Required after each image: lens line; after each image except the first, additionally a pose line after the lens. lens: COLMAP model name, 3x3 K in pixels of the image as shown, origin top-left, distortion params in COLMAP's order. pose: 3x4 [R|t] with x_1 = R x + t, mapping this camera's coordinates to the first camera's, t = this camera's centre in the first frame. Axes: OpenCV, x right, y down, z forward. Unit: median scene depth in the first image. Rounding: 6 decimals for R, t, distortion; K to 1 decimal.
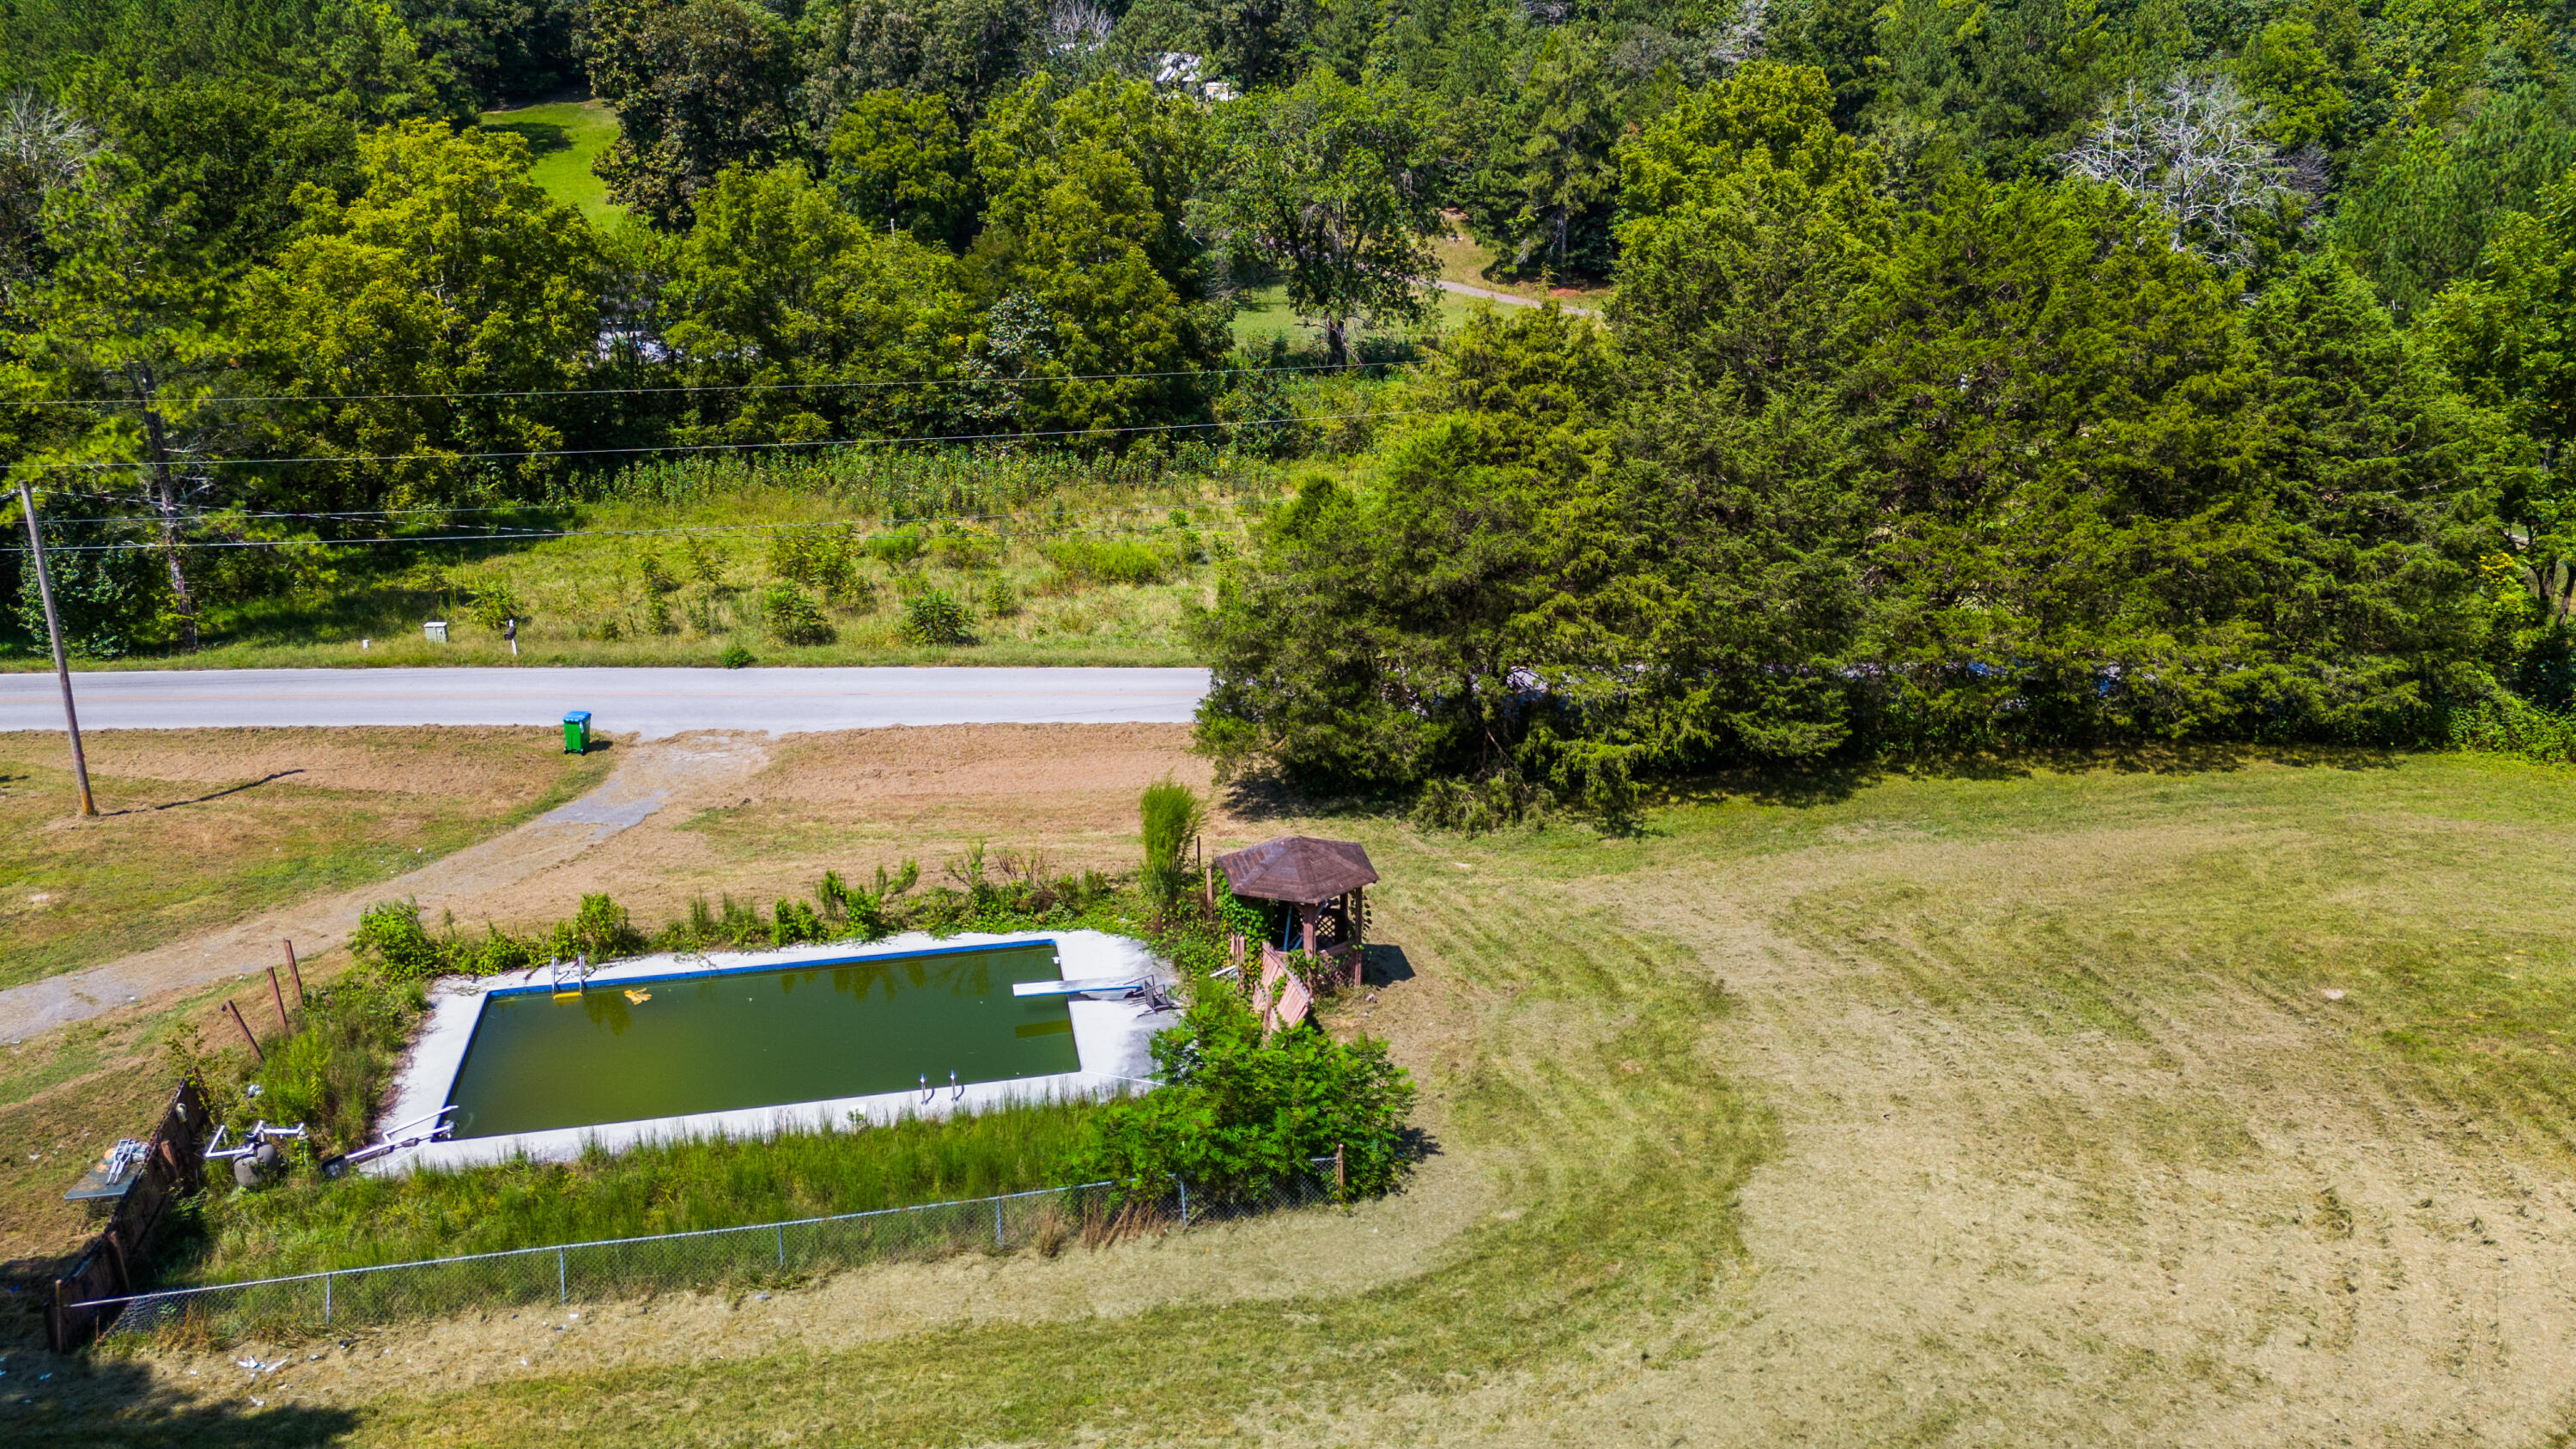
lens RADIAL K [[1898.6, 0, 1275.2], [0, 1898.6, 727.1], [0, 0, 1]] dist [0.069790, -0.073832]
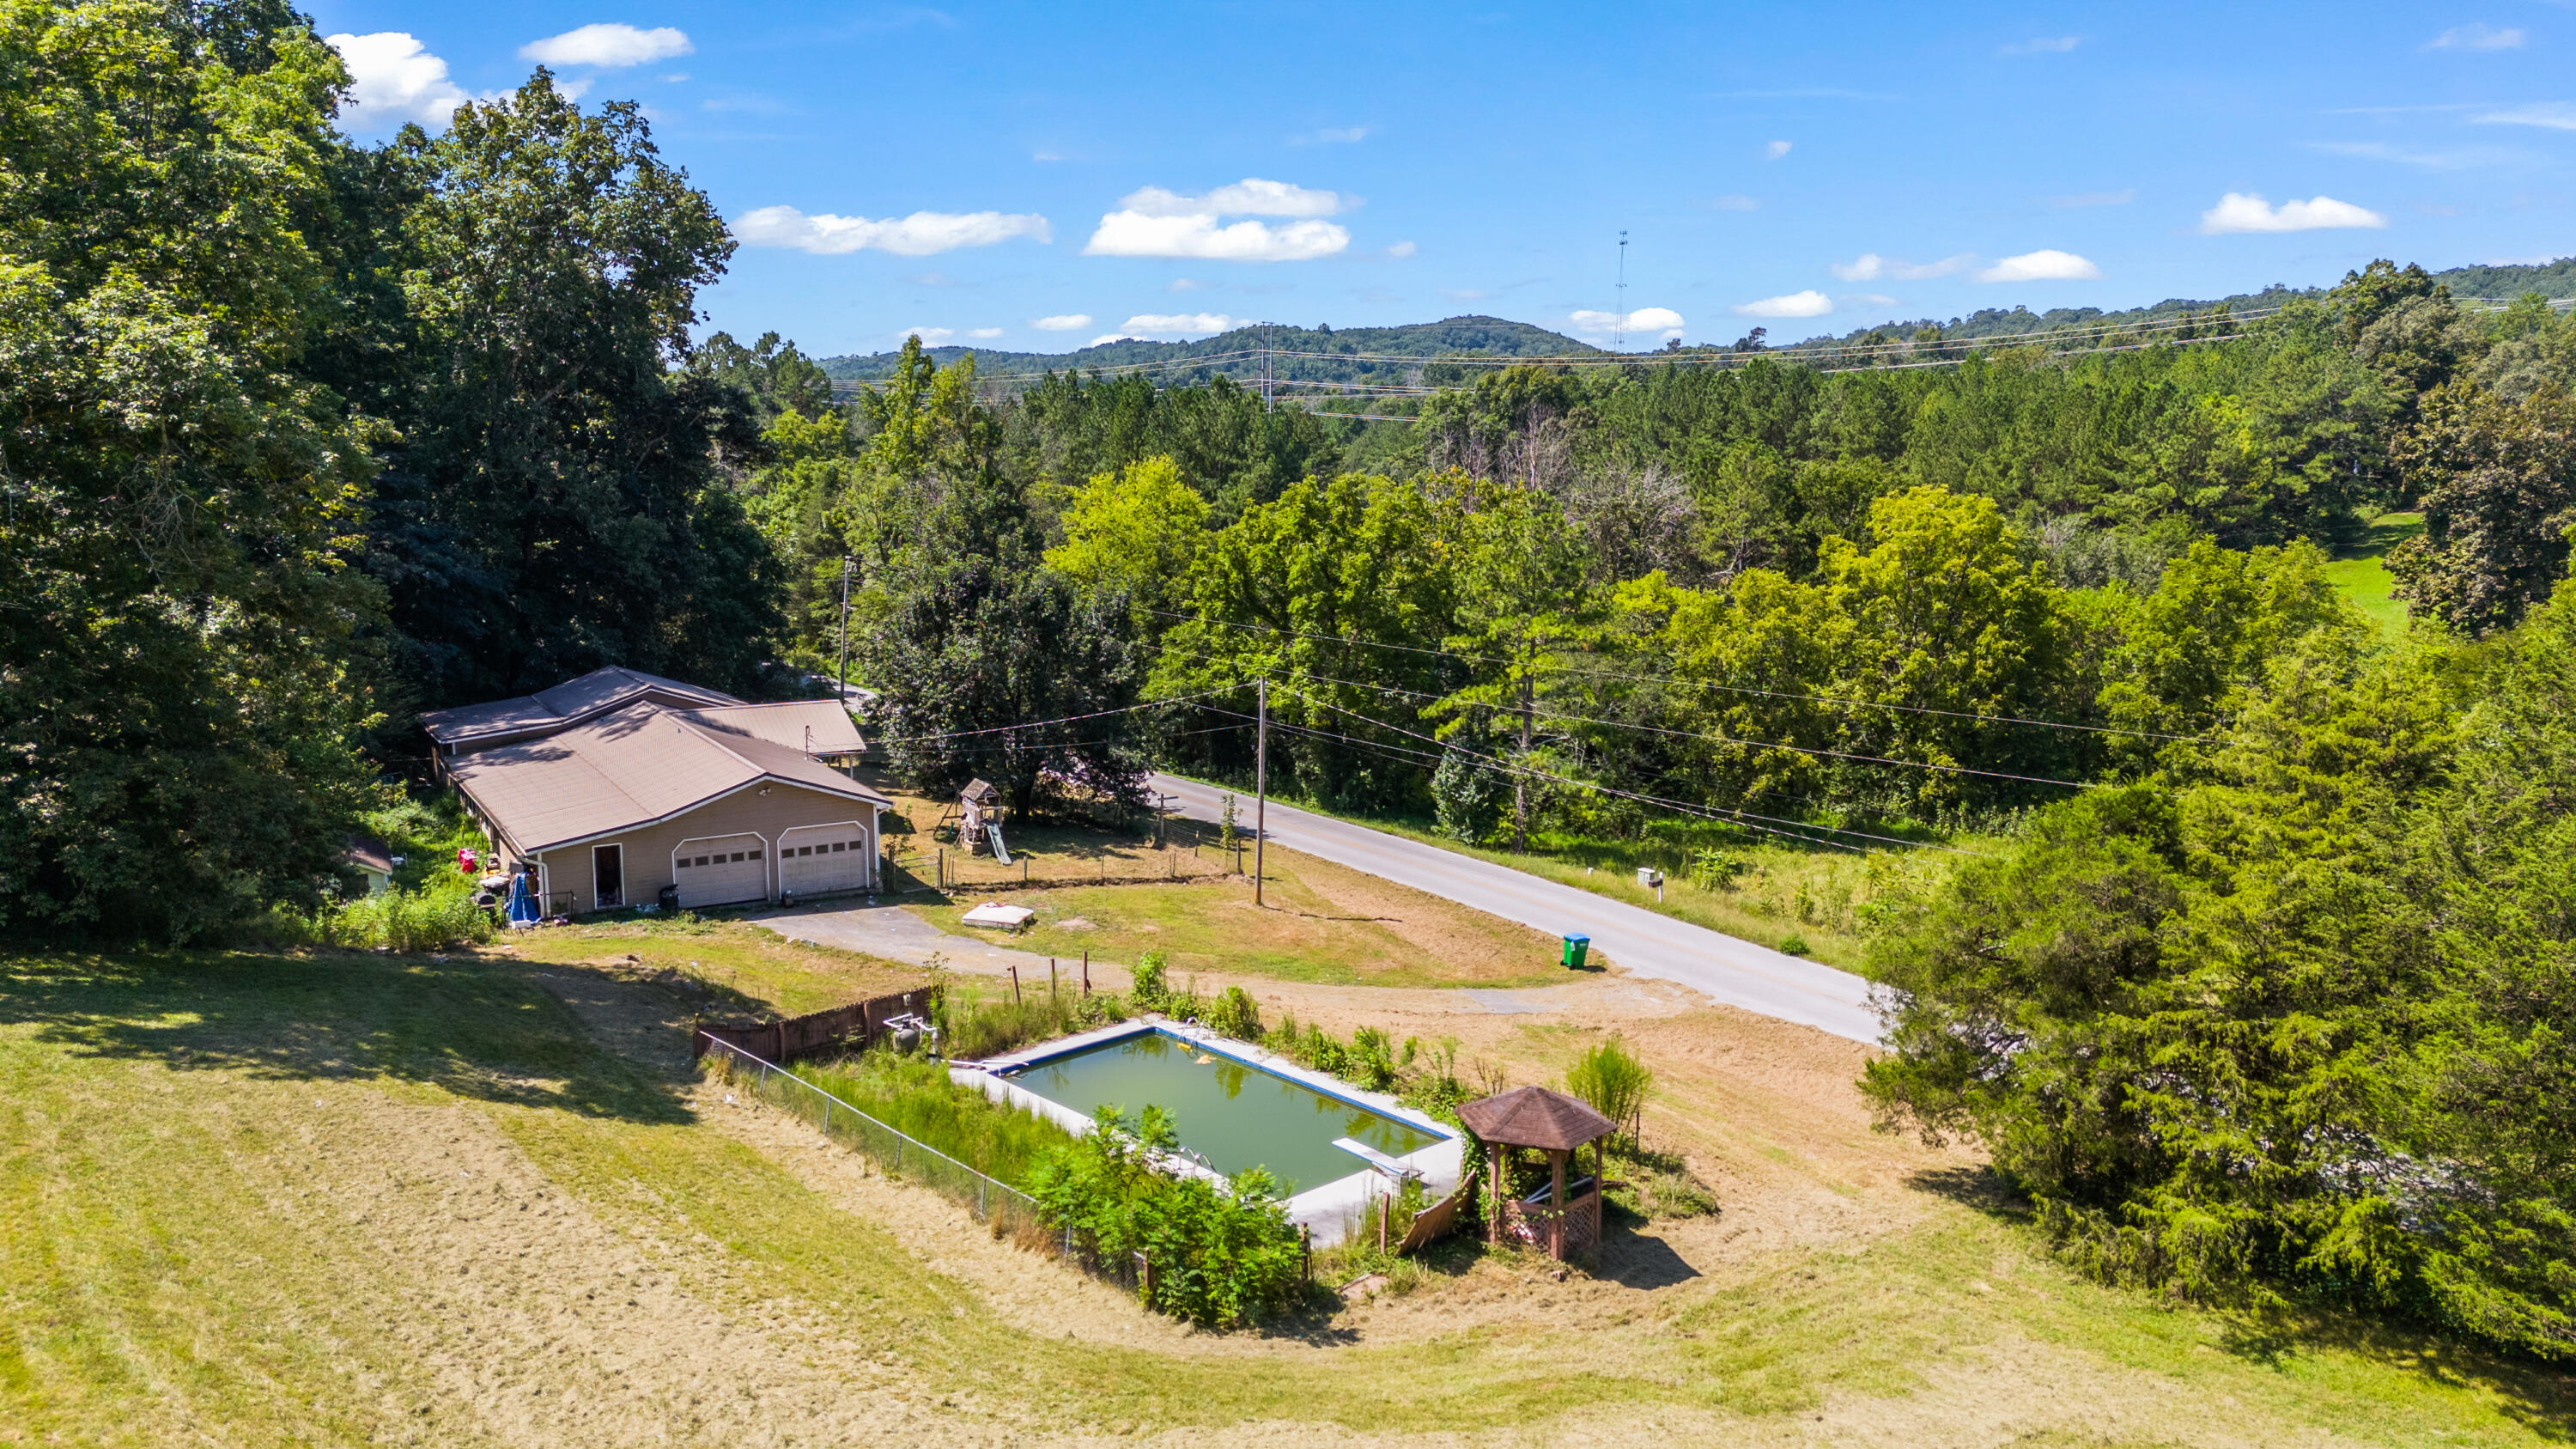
lens RADIAL K [[1898.6, 0, 1275.2], [0, 1898.6, 727.1], [0, 0, 1]] dist [0.069790, -0.073832]
pose [[0.505675, 0.128318, -0.853128, 0.384637], [-0.301512, 0.952805, -0.035405, -0.022667], [0.808321, 0.275132, 0.520499, 0.142642]]
